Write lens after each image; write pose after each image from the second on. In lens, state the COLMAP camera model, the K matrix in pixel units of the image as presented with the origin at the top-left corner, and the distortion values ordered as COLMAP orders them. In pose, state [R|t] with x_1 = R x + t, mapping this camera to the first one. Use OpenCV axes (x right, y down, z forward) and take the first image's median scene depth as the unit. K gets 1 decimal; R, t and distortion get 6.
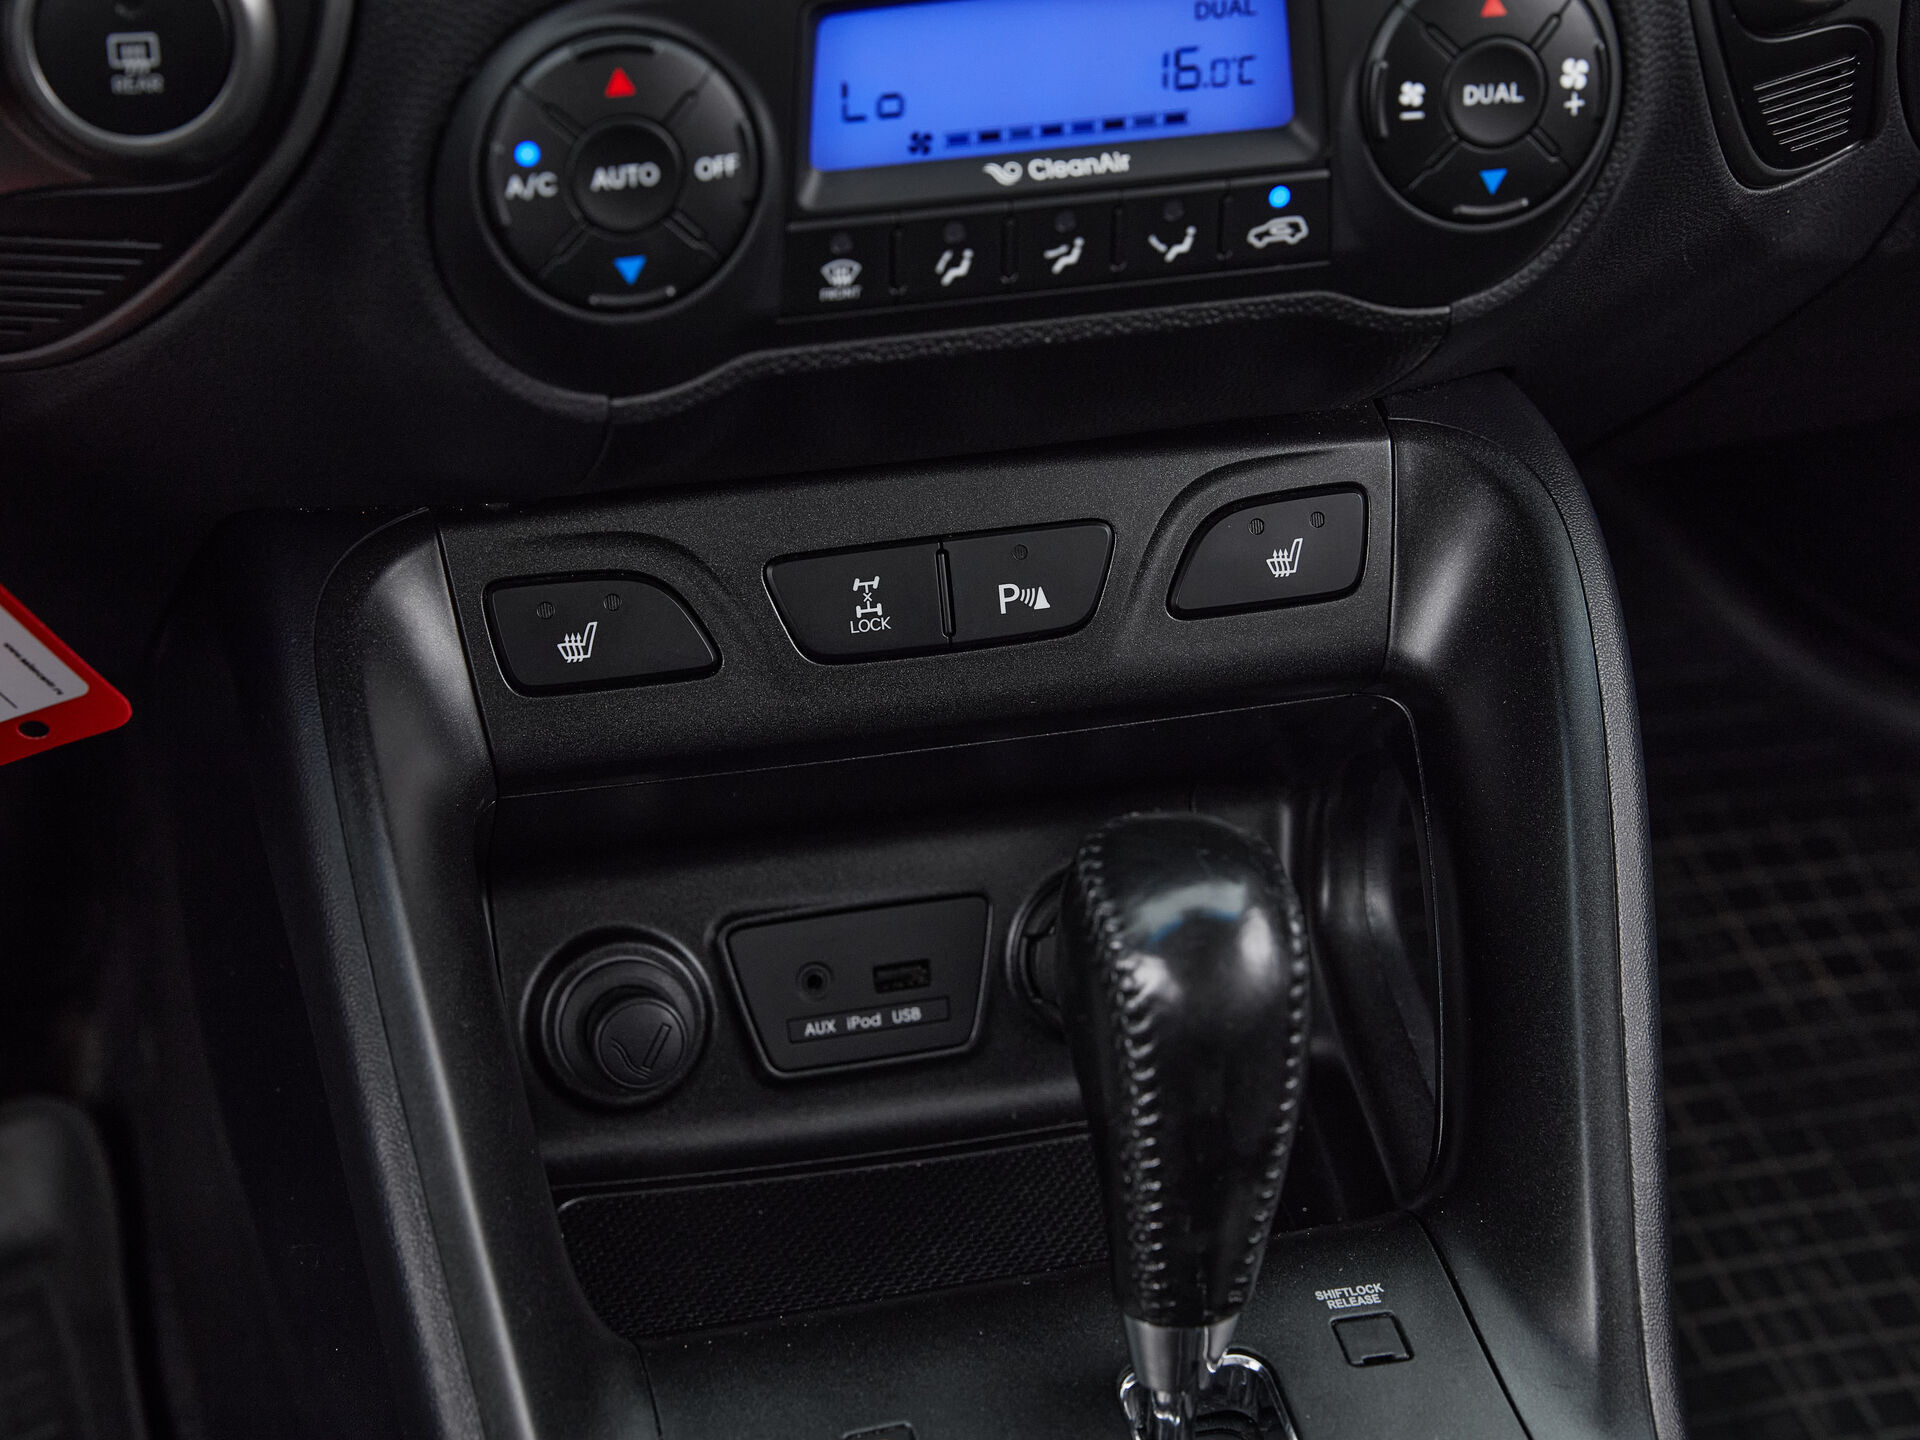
lens RADIAL K [[3839.1, 0, 960.0], [0, 3839.1, 720.0], [0, 0, 1]] dist [-0.082030, -0.074258]
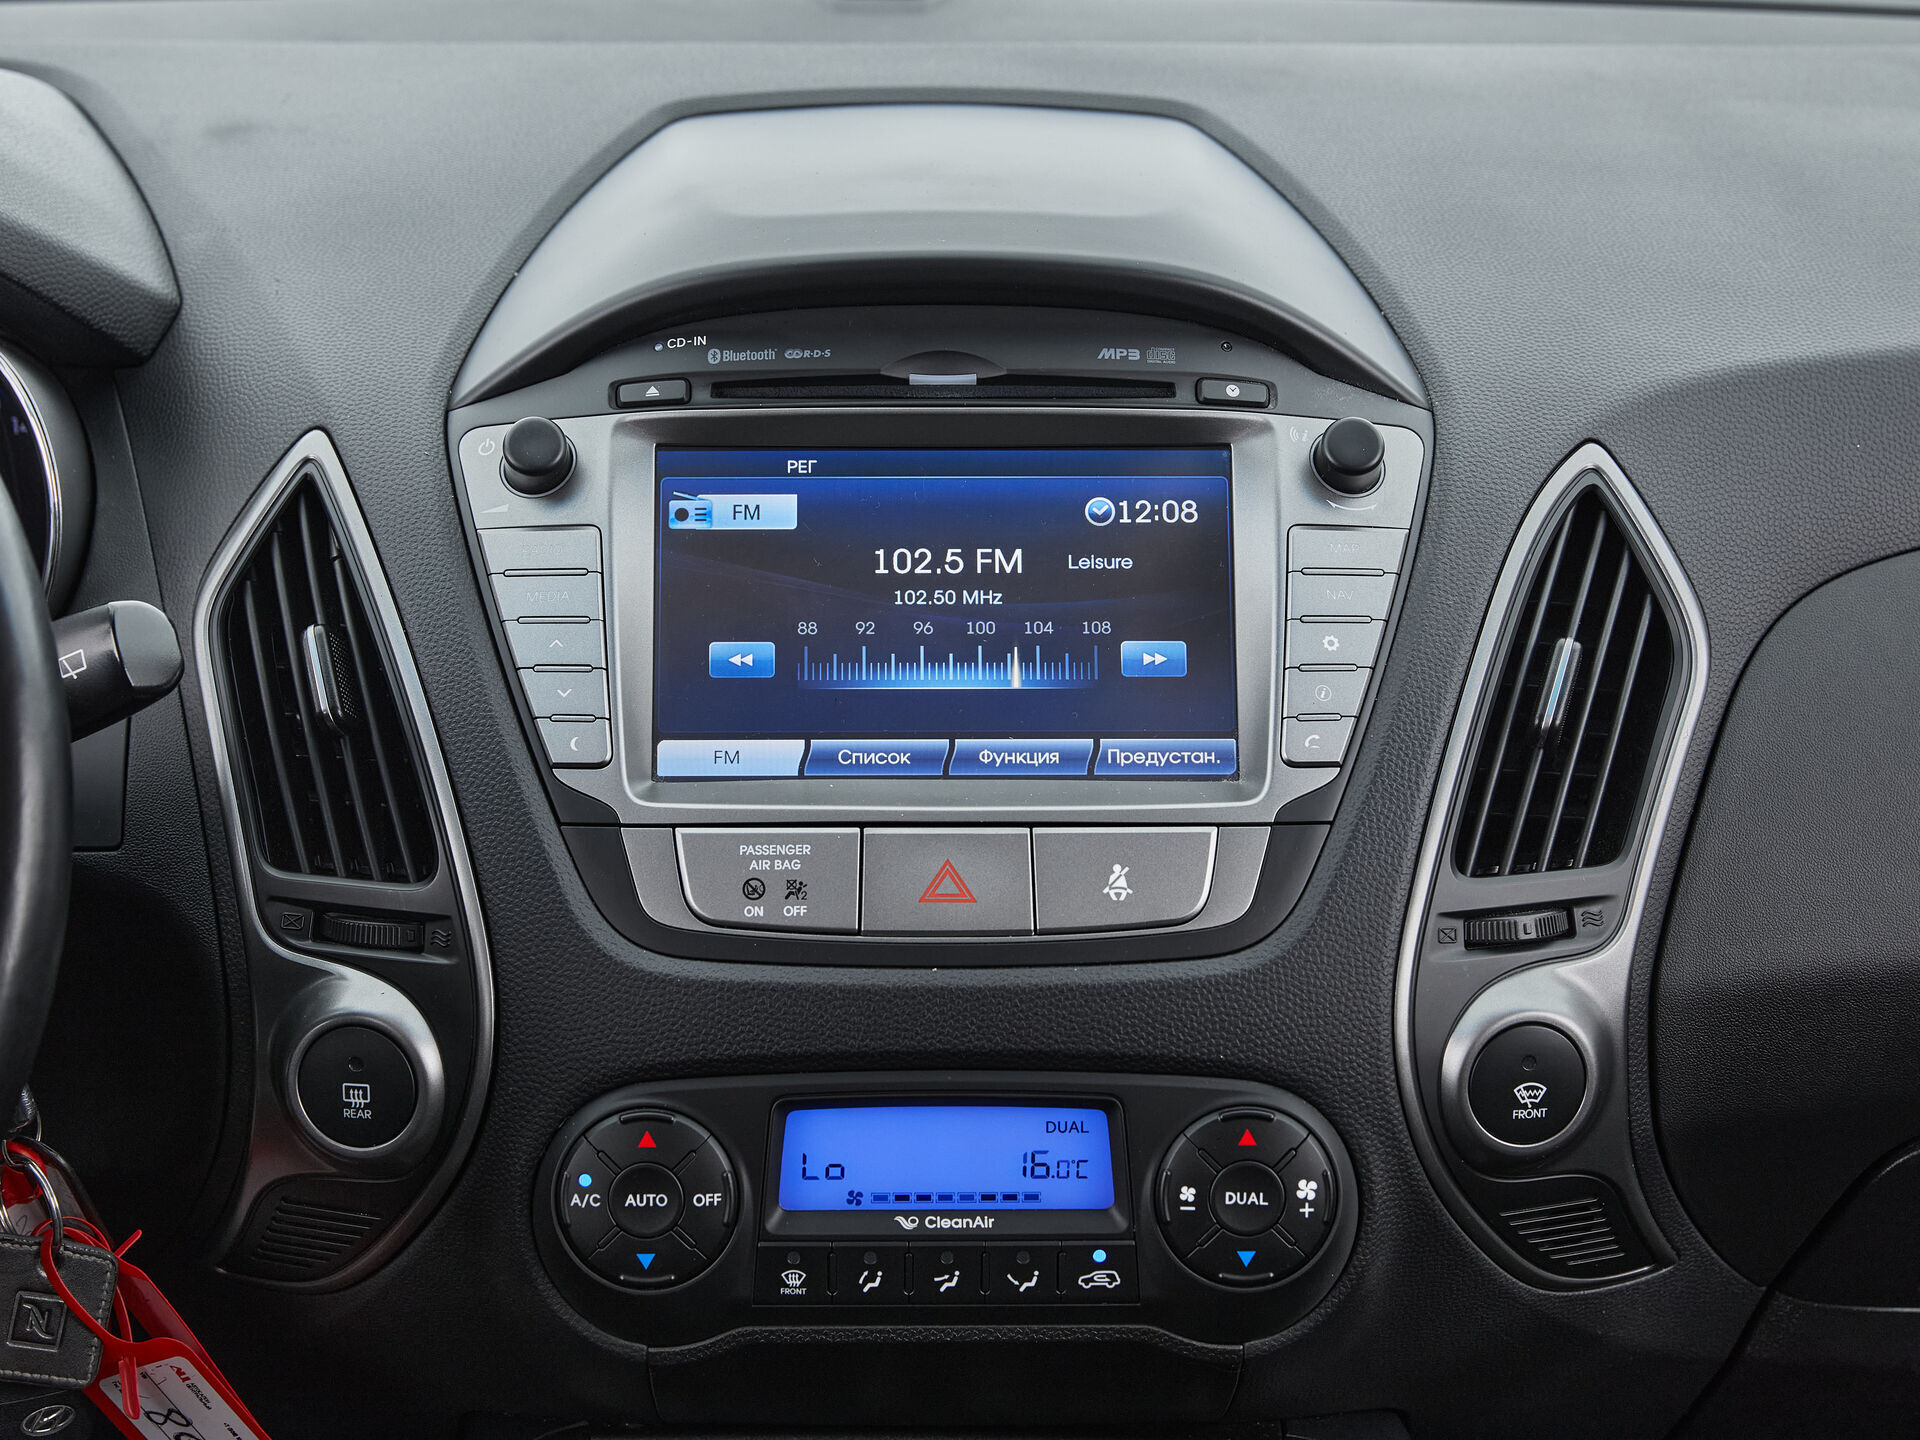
lens RADIAL K [[3839.1, 0, 960.0], [0, 3839.1, 720.0], [0, 0, 1]] dist [-0.082030, -0.074258]
pose [[0.967175, 0.055491, -0.247978, 0.386320], [-0.123078, 0.956057, -0.266096, 0.066293], [0.222316, 0.287882, 0.931504, -0.451686]]
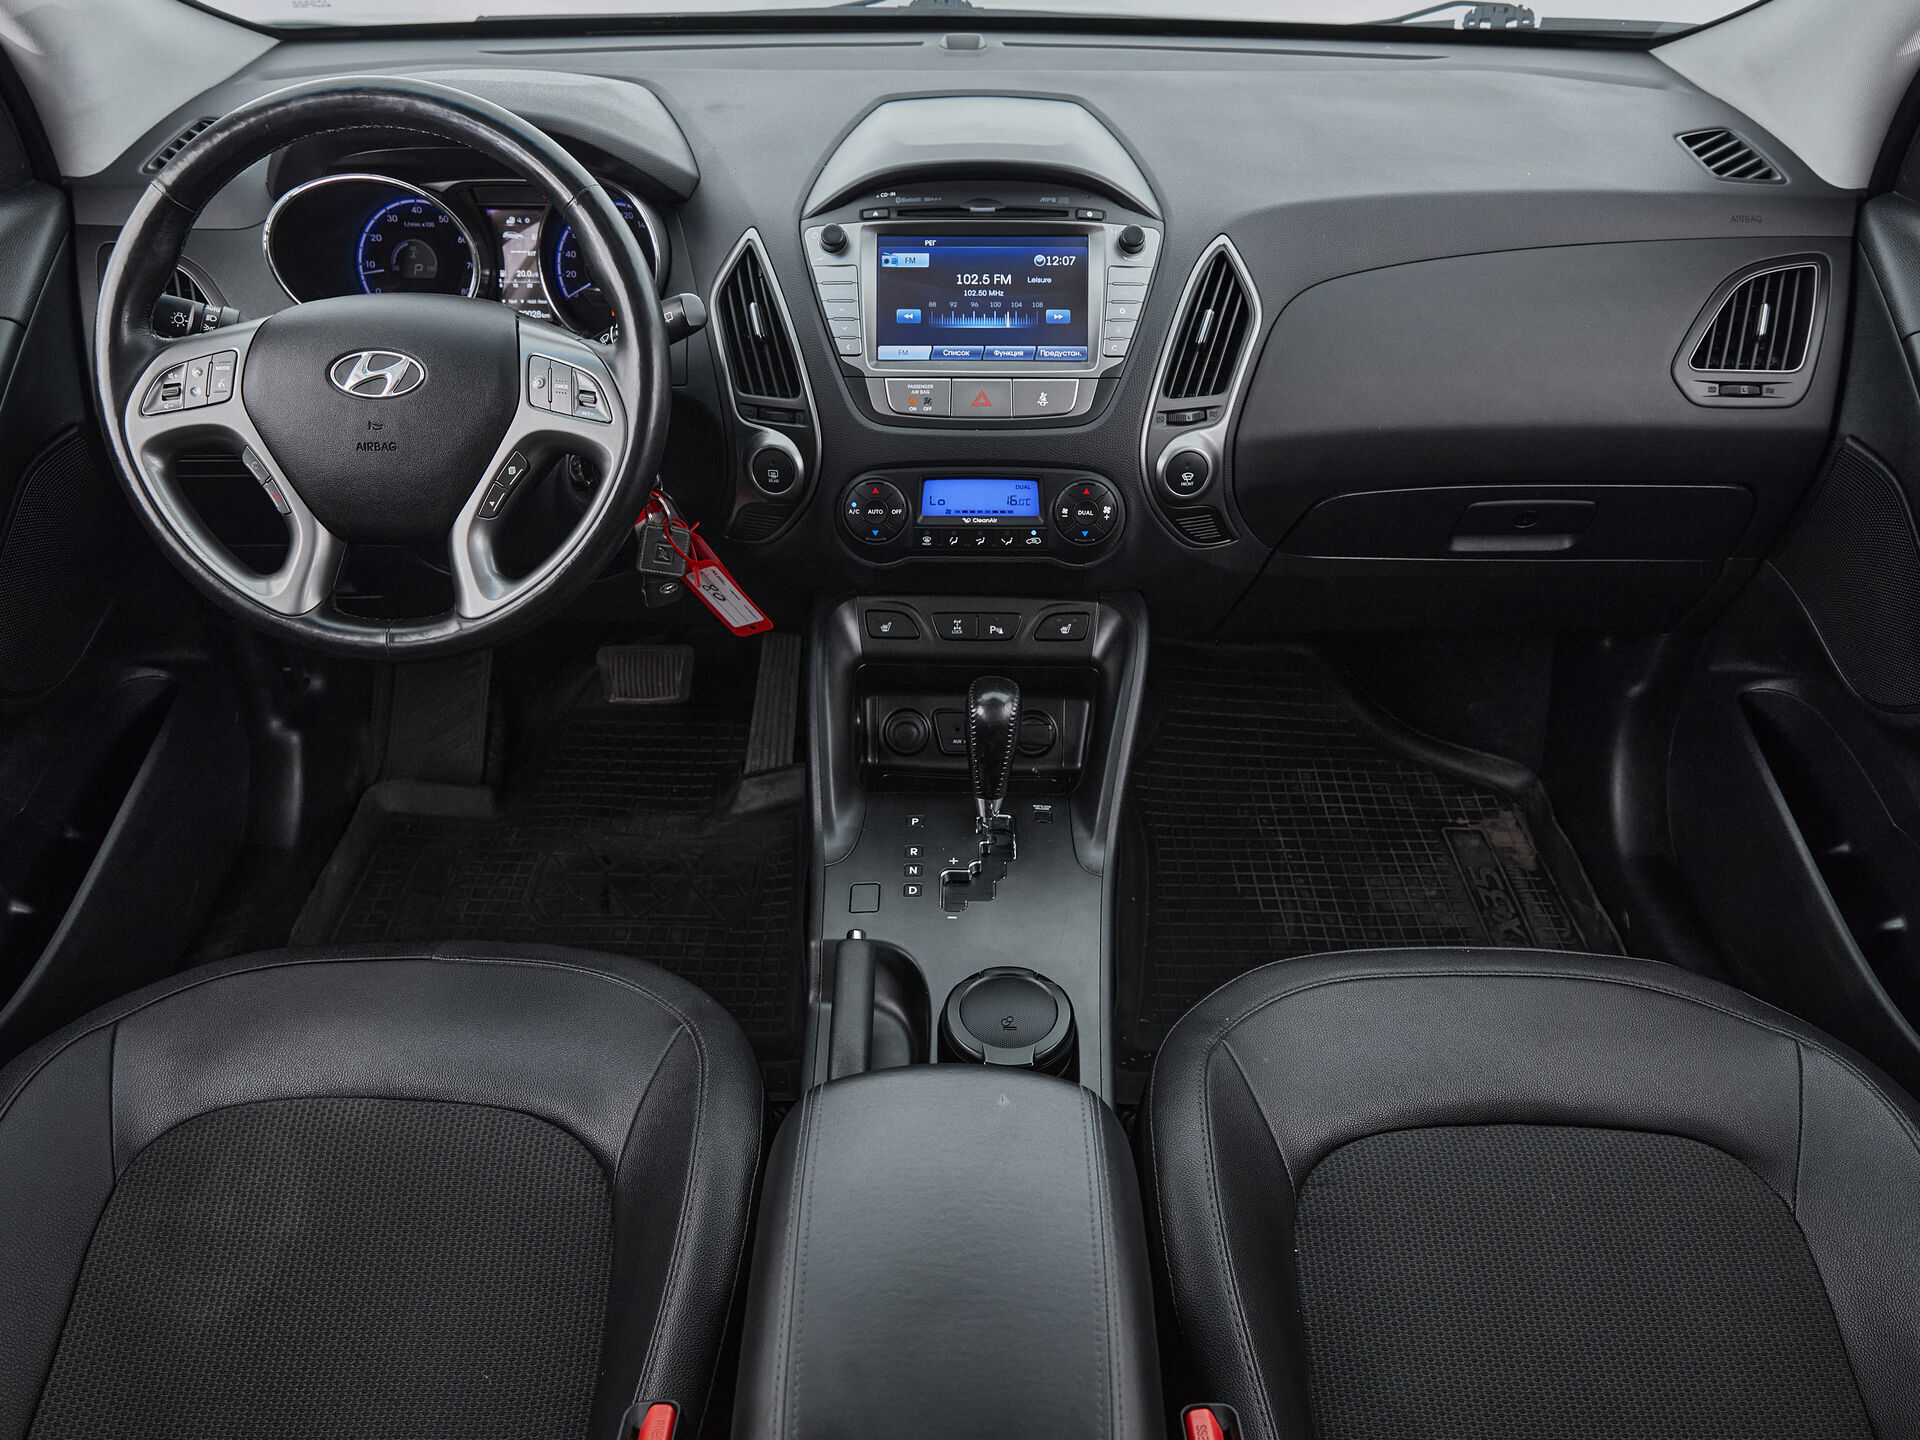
lens RADIAL K [[1486.3, 0, 960.0], [0, 1486.3, 720.0], [0, 0, 1]] dist [-0.011397, 0.000746]
pose [[0.959286, 0.127698, -0.251918, 0.444471], [-0.135649, 0.990653, -0.014378, 0.103308], [0.247727, 0.047965, 0.967642, -0.599775]]
